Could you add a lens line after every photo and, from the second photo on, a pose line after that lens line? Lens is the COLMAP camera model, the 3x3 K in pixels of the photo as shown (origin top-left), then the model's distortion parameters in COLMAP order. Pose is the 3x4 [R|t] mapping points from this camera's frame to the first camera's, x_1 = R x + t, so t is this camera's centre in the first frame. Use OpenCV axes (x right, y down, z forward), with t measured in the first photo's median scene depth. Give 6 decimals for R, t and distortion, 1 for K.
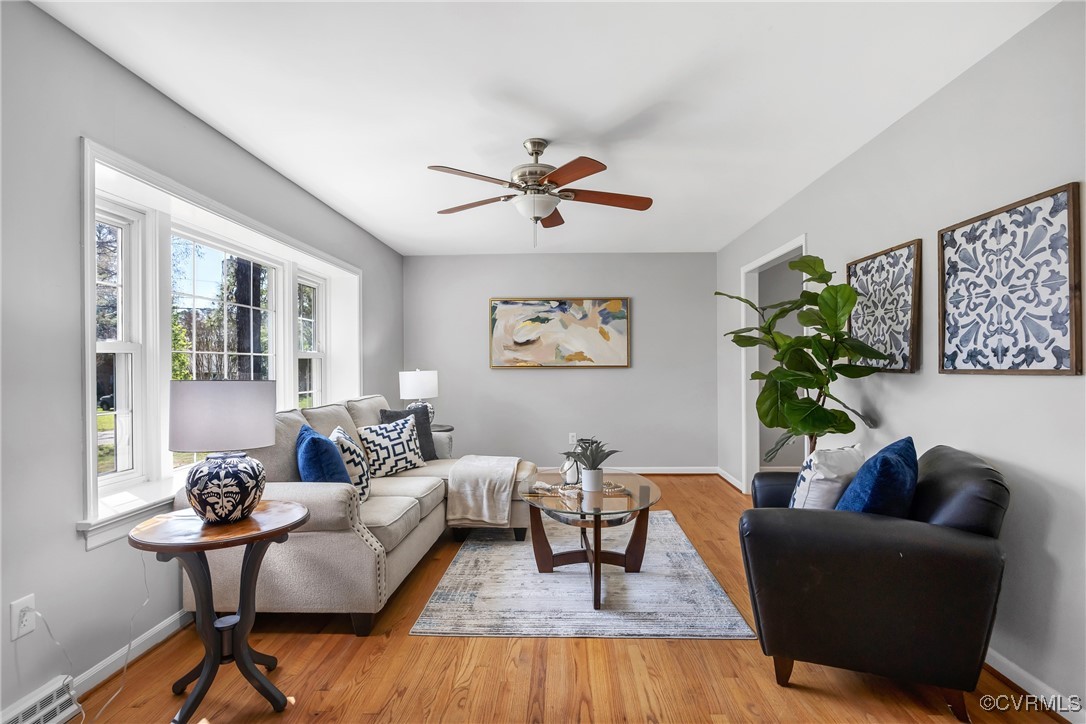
lens RADIAL K [[547.8, 0, 553.8], [0, 547.8, 366.7], [0, 0, 1]] dist [-0.003615, -0.000894]
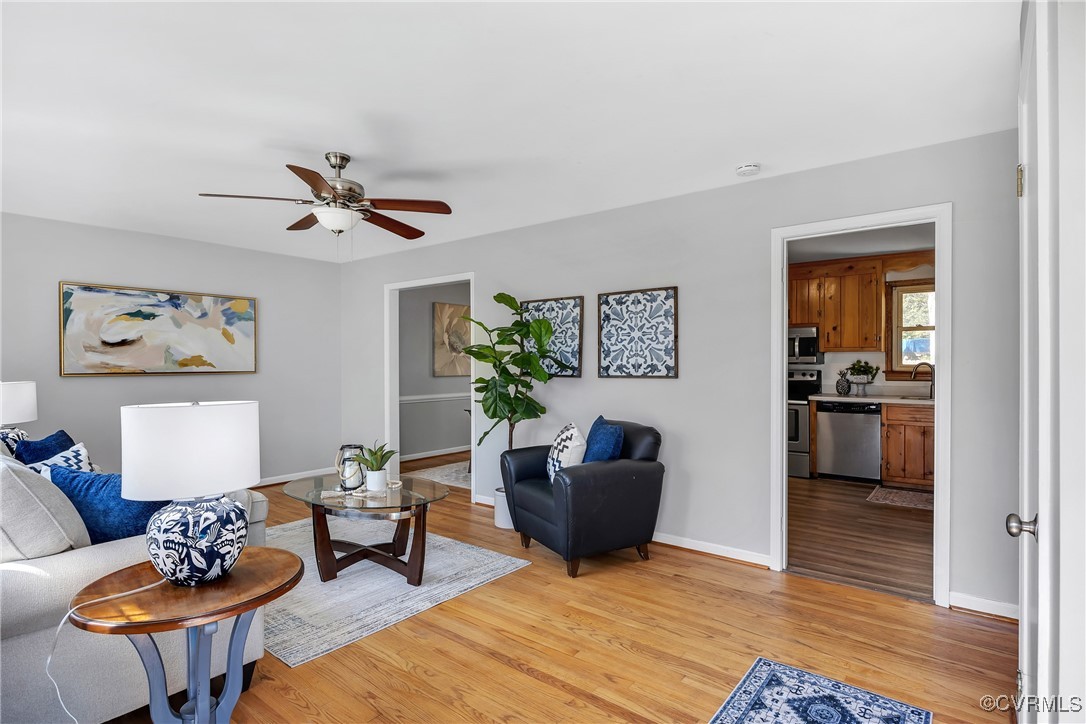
lens RADIAL K [[547.8, 0, 553.8], [0, 547.8, 366.7], [0, 0, 1]] dist [-0.003615, -0.000894]
pose [[0.599645, -0.001901, 0.800264, -0.813383], [0.001278, 0.999998, 0.001418, -0.026759], [-0.800265, 0.000172, 0.599646, 0.091669]]
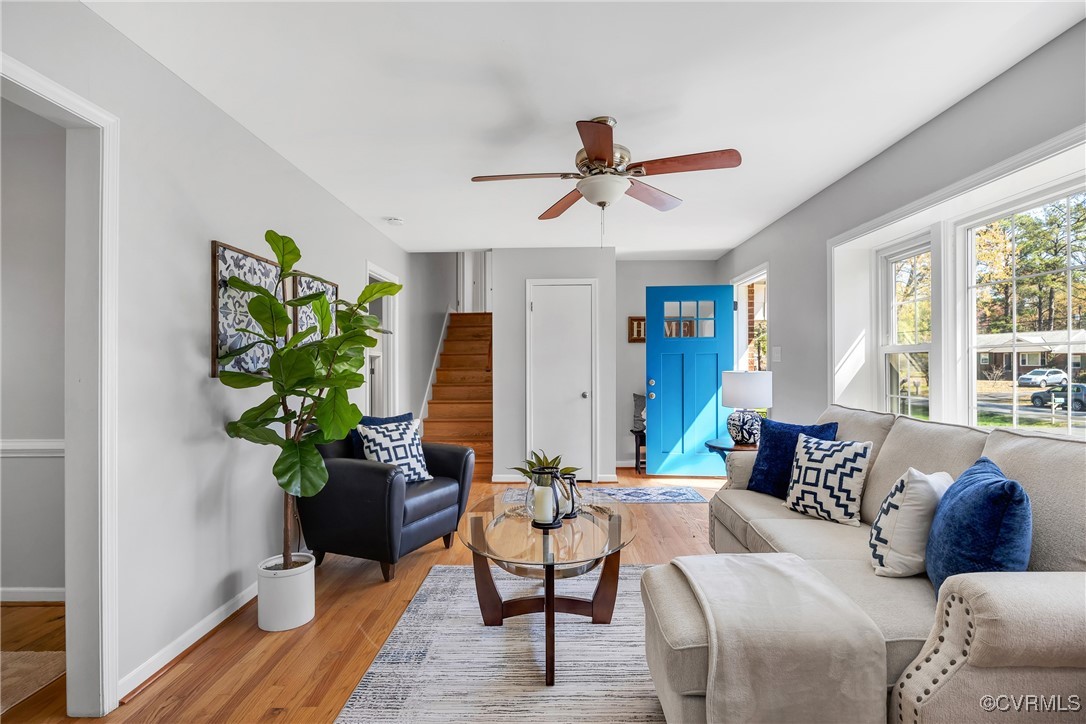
lens RADIAL K [[547.8, 0, 553.8], [0, 547.8, 366.7], [0, 0, 1]] dist [-0.003615, -0.000894]
pose [[-0.999925, 0.003413, -0.011736, 0.078294], [0.003448, 0.999990, -0.003008, -0.002923], [0.011725, -0.003048, -0.999927, 2.232093]]
